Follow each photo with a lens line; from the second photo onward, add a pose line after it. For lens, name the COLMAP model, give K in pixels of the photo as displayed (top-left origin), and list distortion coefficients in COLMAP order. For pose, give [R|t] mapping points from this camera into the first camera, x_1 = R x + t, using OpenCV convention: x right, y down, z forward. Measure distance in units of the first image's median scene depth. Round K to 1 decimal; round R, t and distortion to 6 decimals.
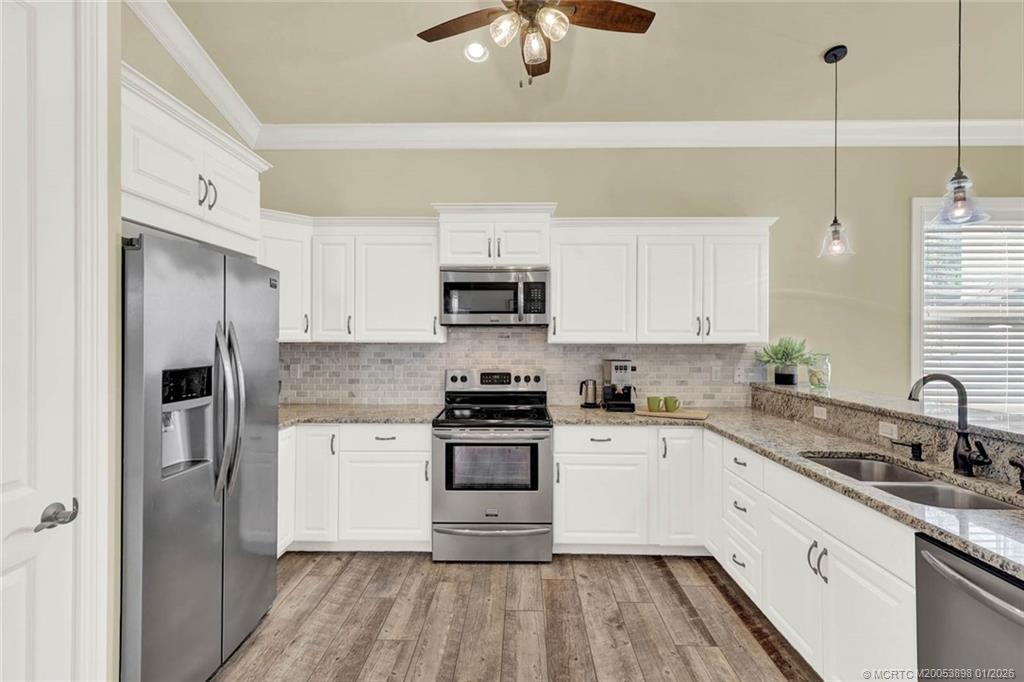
lens RADIAL K [[491.6, 0, 504.6], [0, 491.6, 333.0], [0, 0, 1]] dist [0.002242, -0.000580]
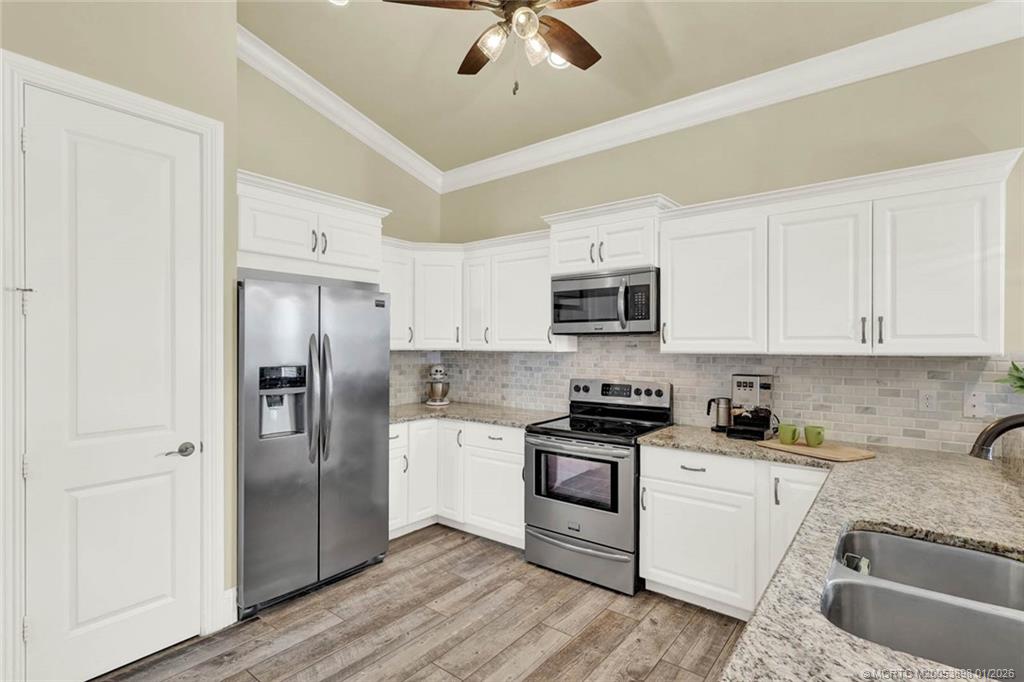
lens RADIAL K [[491.6, 0, 508.8], [0, 491.6, 343.3], [0, 0, 1]] dist [0.002242, -0.000580]
pose [[0.797806, -0.004121, -0.602900, 0.452384], [0.002404, 0.999990, -0.003654, 0.006642], [0.602909, 0.001466, 0.797809, 0.144265]]
